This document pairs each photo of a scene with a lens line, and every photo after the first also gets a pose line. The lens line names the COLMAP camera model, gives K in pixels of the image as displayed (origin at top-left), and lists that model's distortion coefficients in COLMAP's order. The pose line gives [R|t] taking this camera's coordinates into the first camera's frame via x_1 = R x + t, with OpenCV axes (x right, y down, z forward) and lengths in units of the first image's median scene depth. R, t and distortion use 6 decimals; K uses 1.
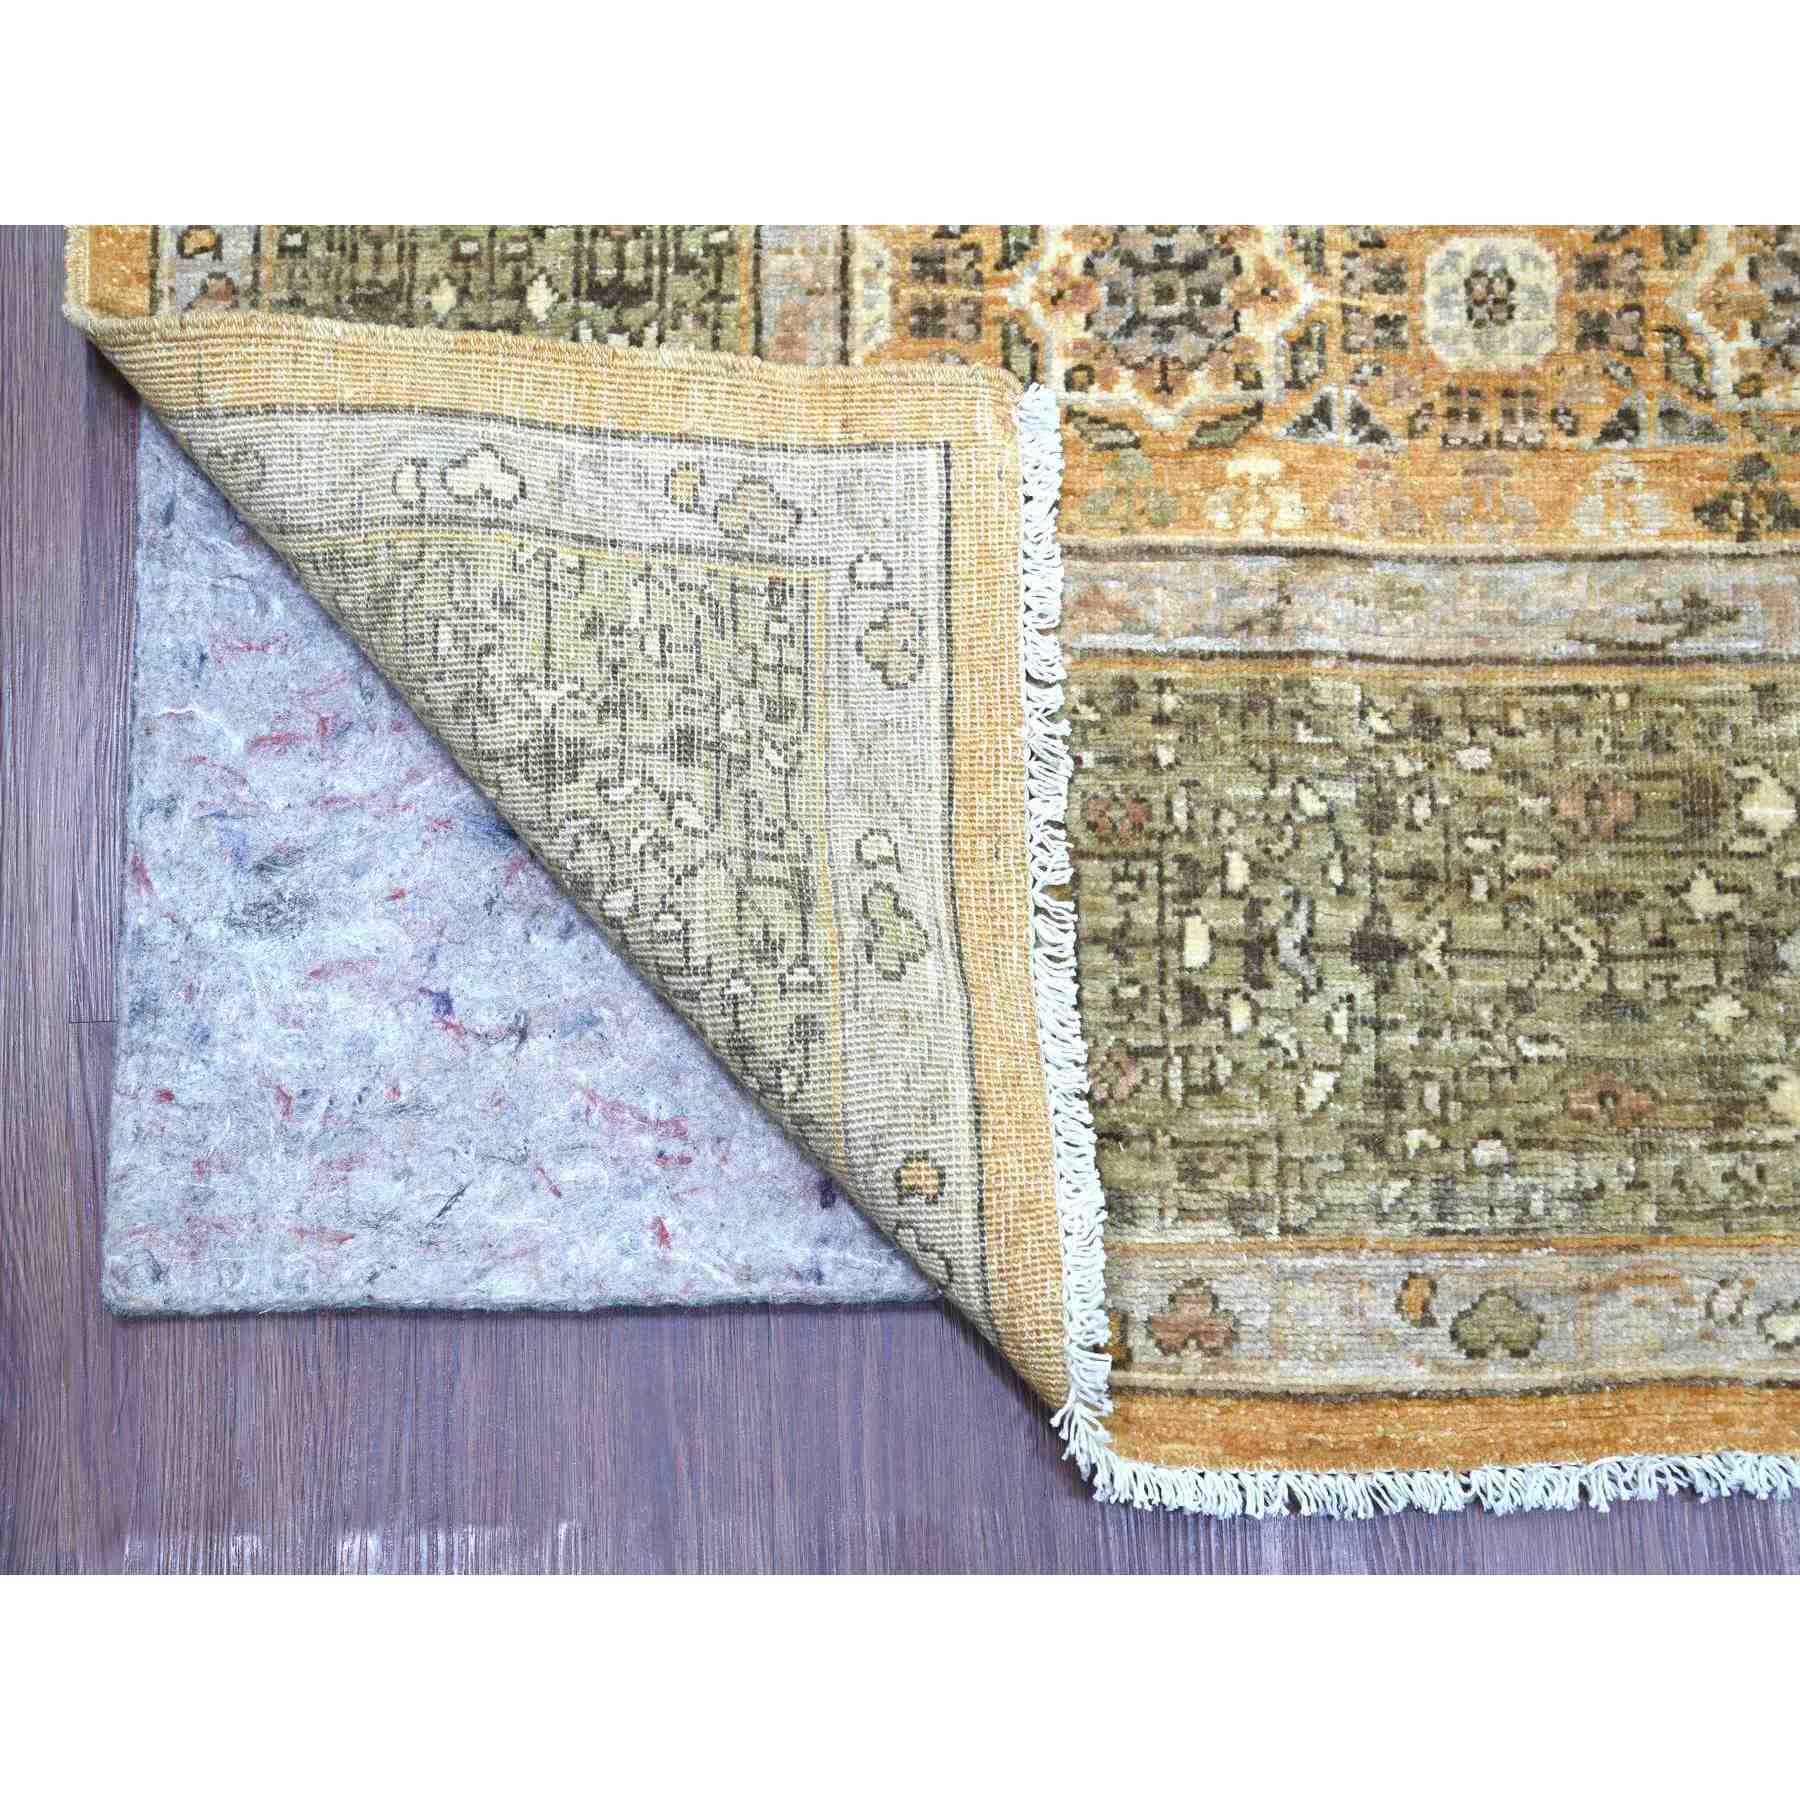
lens RADIAL K [[3736.6, 0, 900.0], [0, 3736.6, 900.0], [0, 0, 1]] dist [-0.000314, 0.264878]
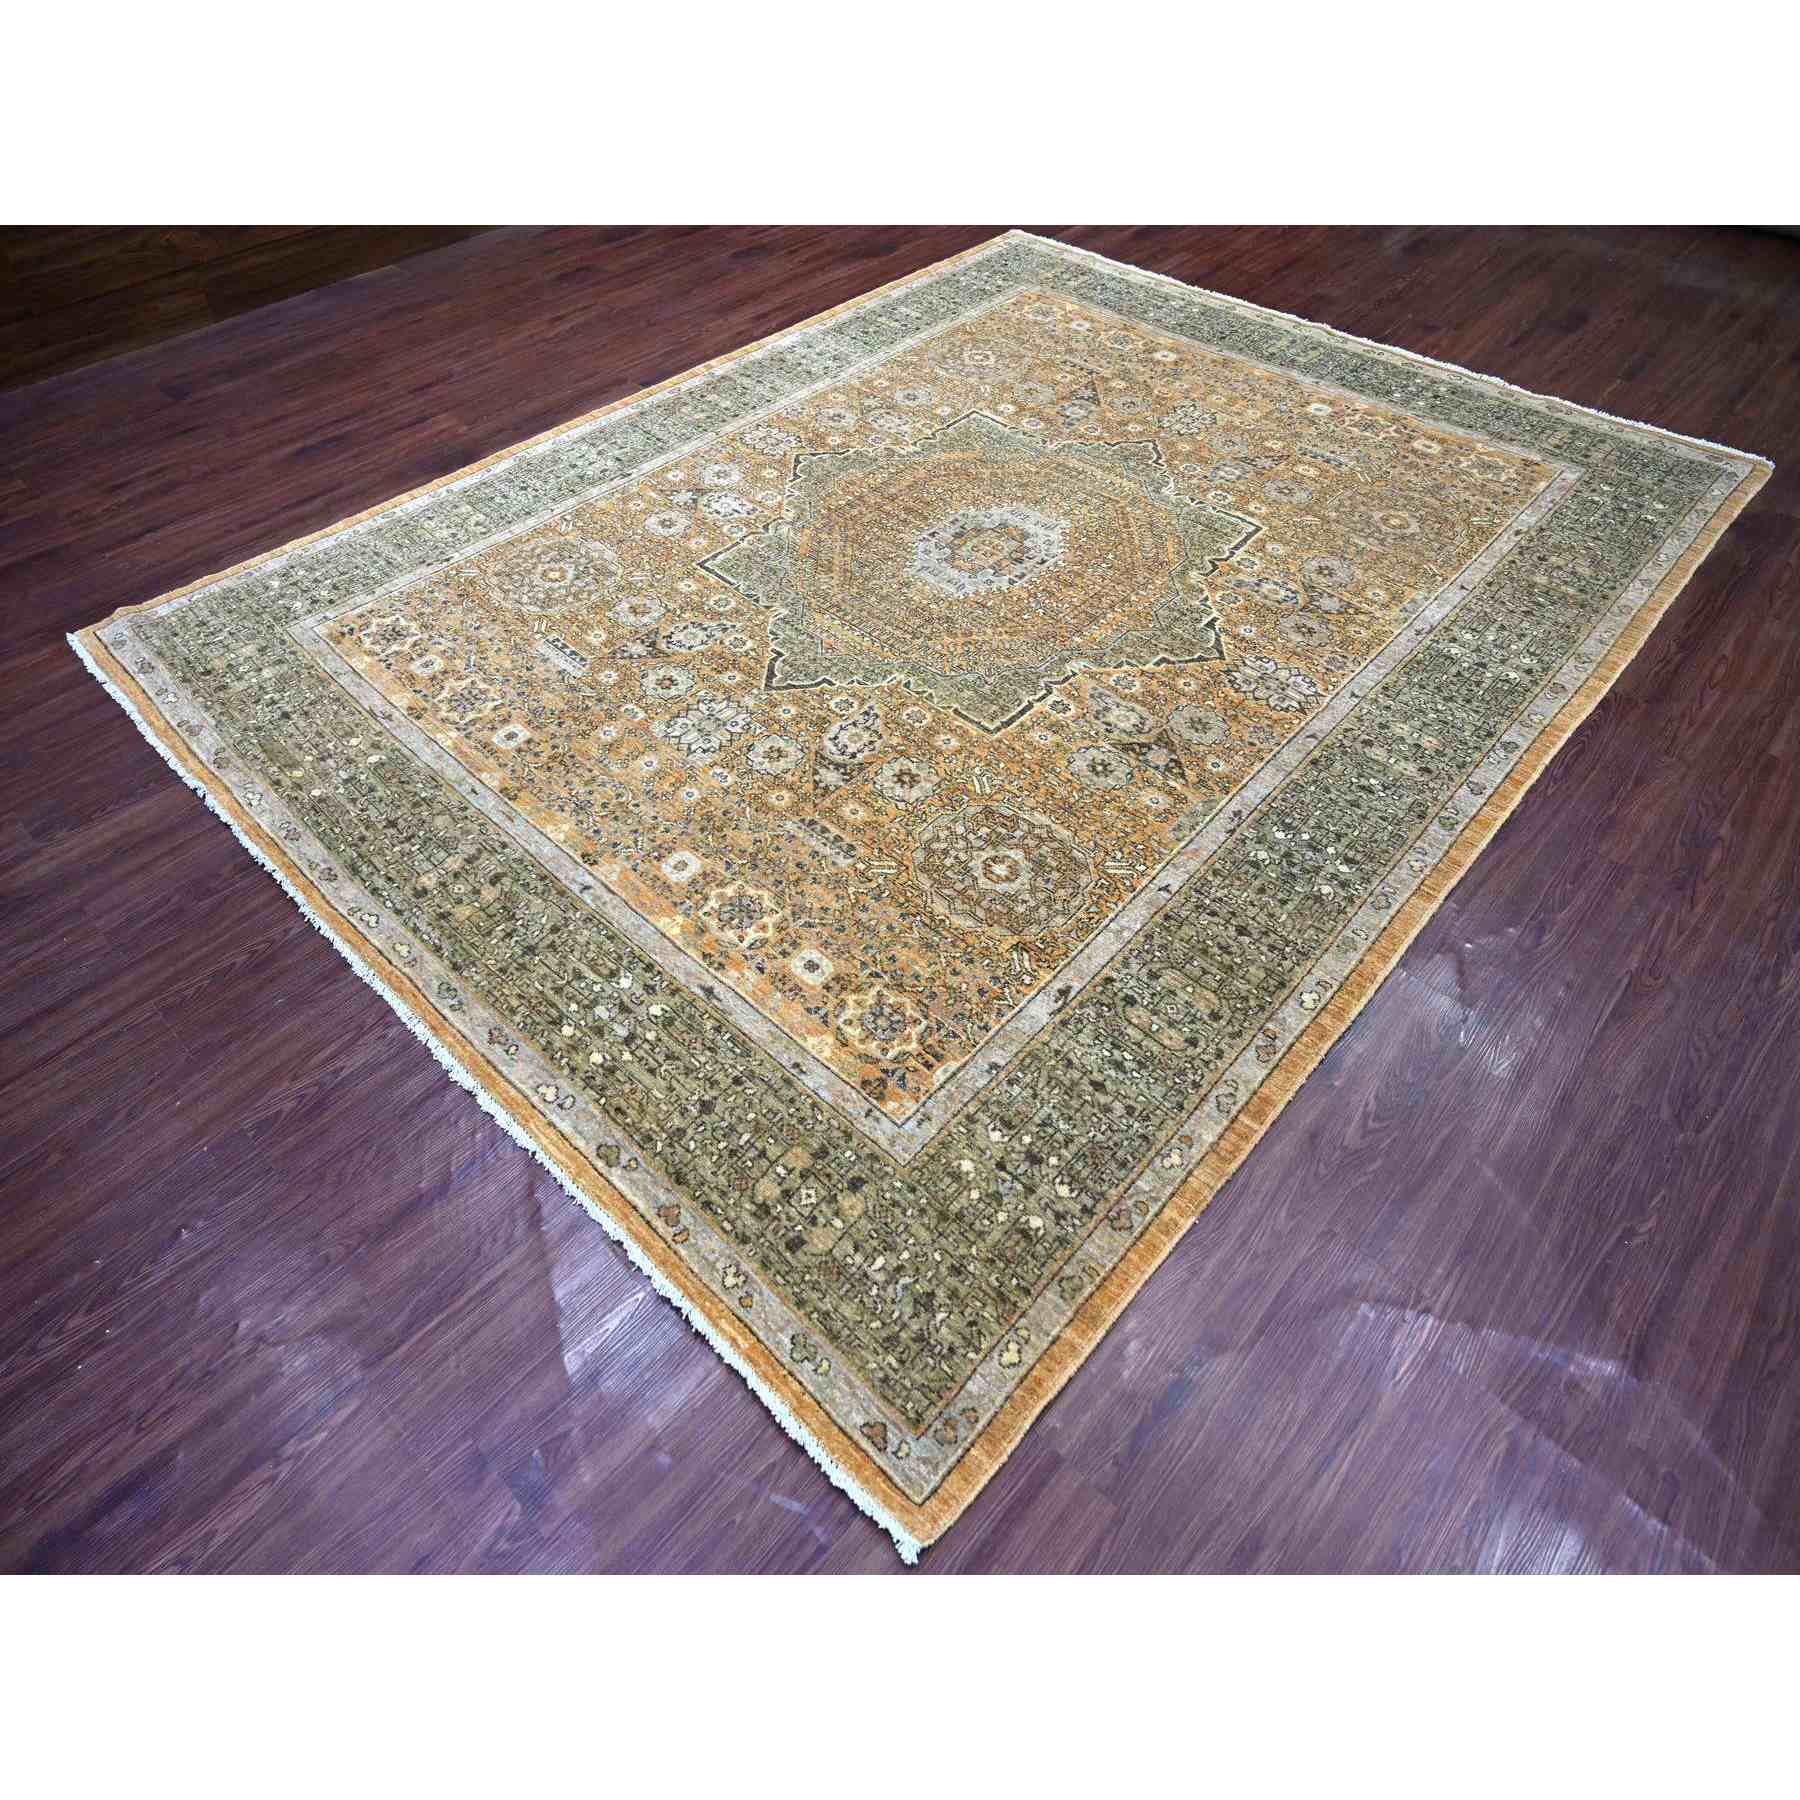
lens RADIAL K [[1058.1, 0, 900.0], [0, 1058.1, 900.0], [0, 0, 1]] dist [-0.009705, 0.002244]
pose [[0.697616, 0.505190, -0.508050, 1.562820], [-0.674489, 0.702238, -0.227874, -0.046893], [0.241652, 0.501642, 0.830638, 0.134662]]
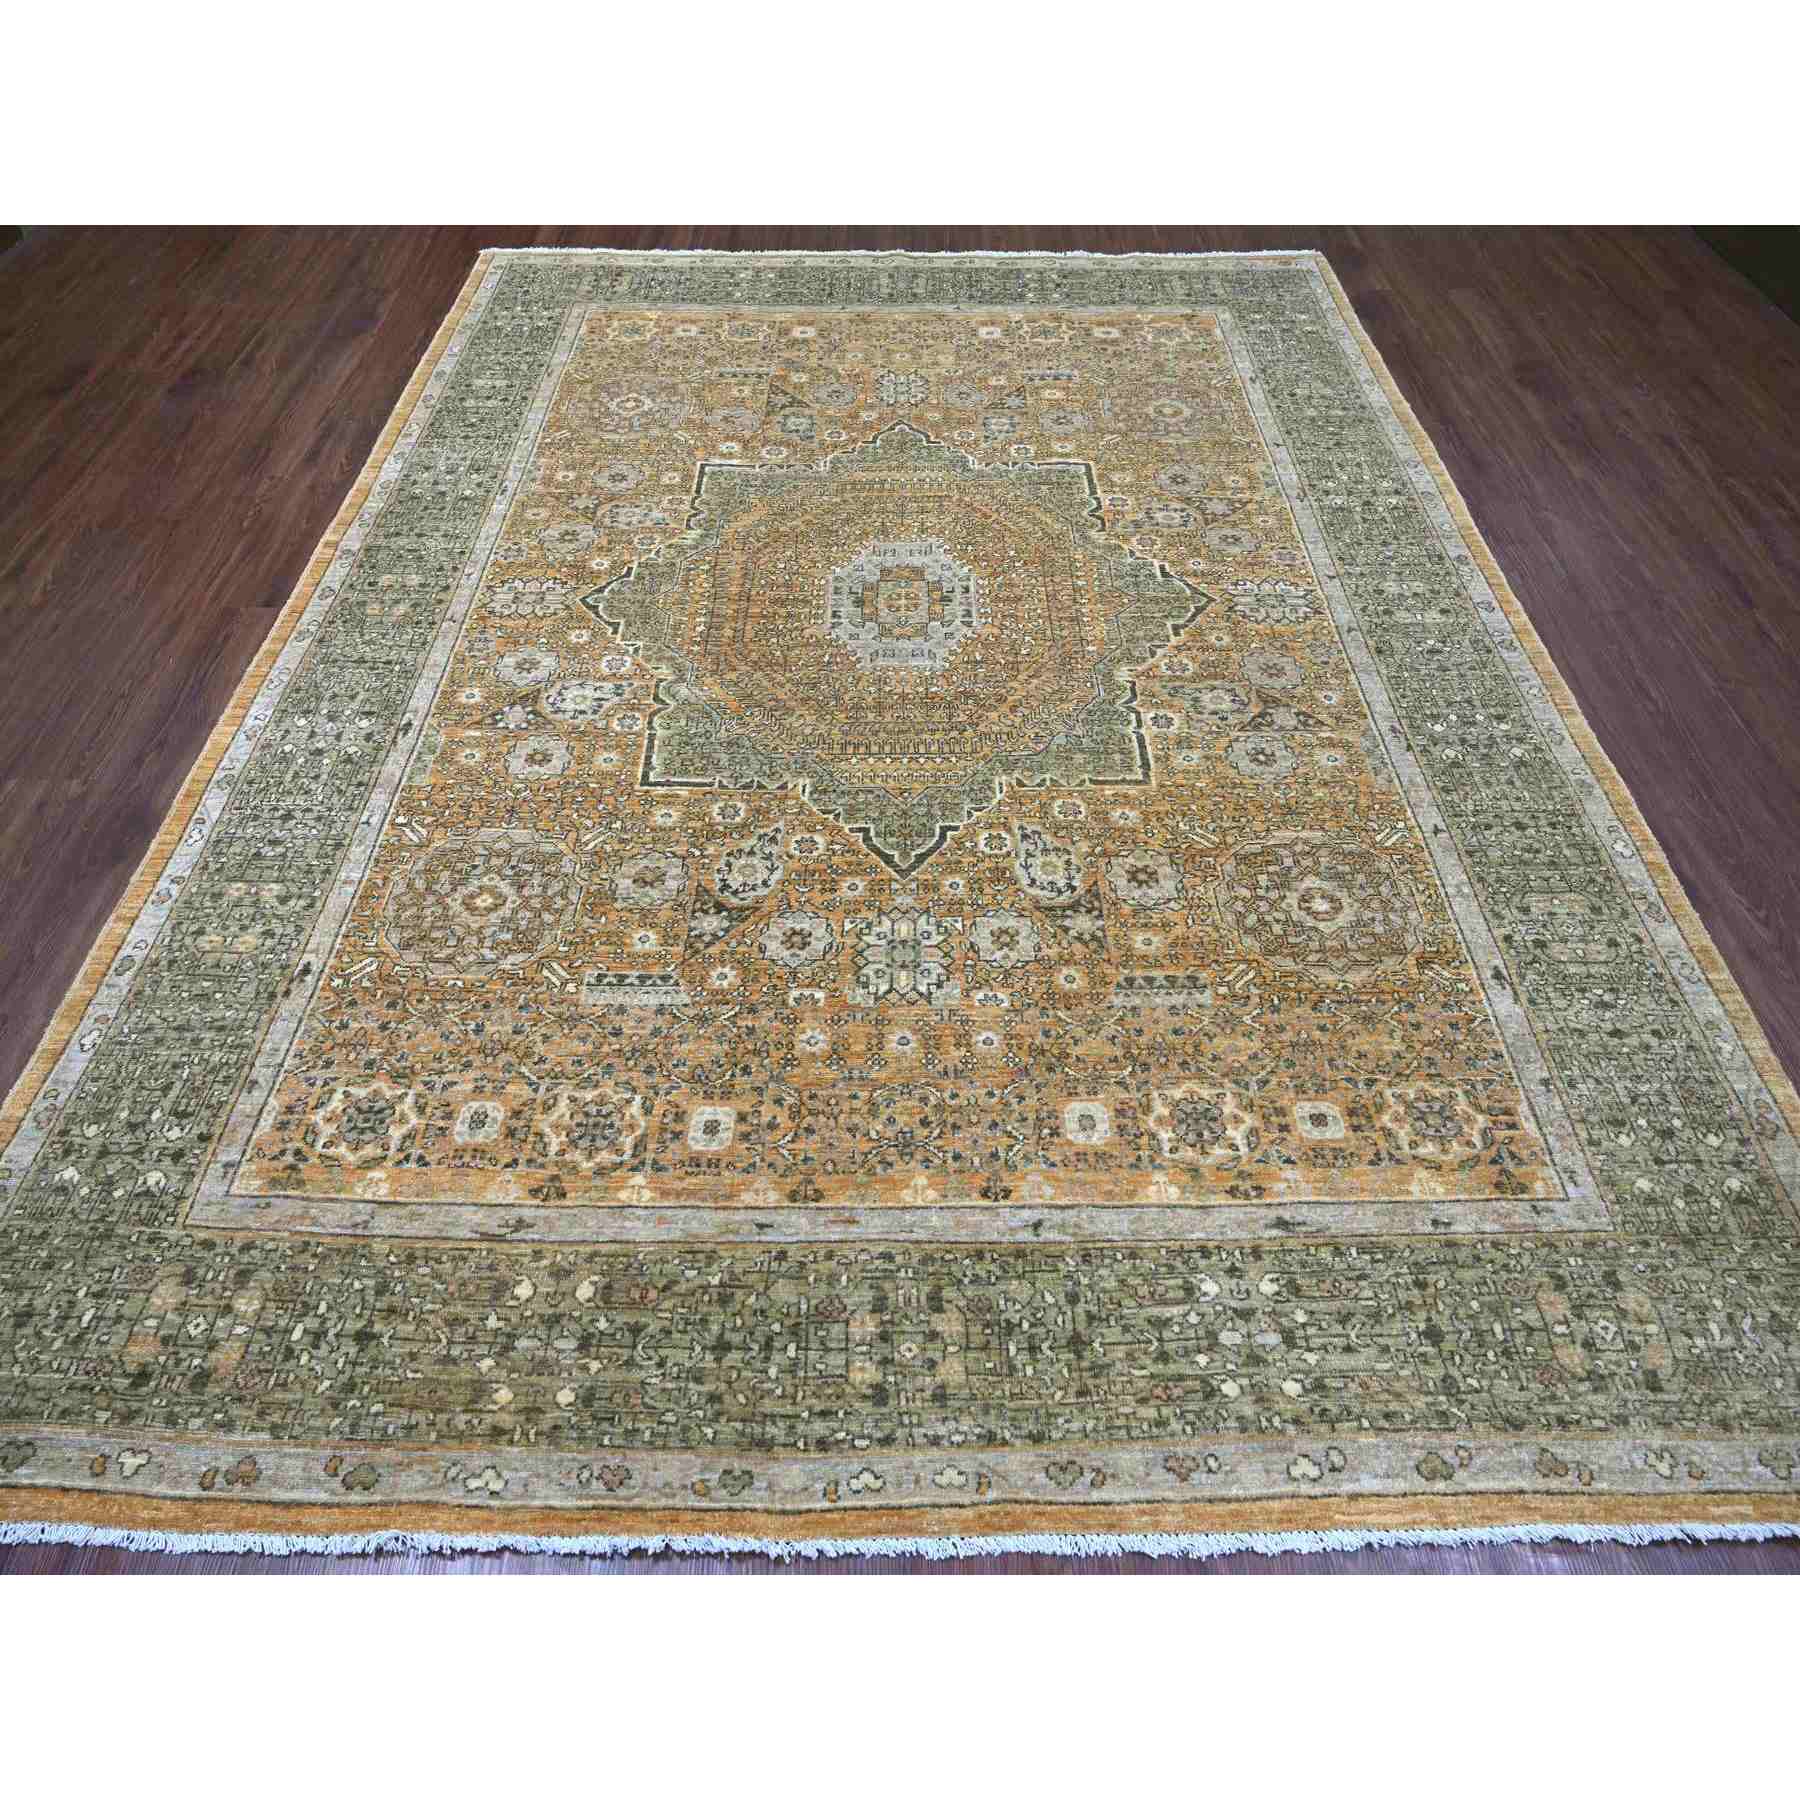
lens RADIAL K [[1058.1, 0, 900.0], [0, 1058.1, 900.0], [0, 0, 1]] dist [-0.009705, 0.002244]
pose [[0.997464, 0.001184, -0.071170, 0.615026], [-0.027320, 0.929648, -0.367435, -0.013700], [0.065728, 0.368448, 0.927322, 0.102574]]
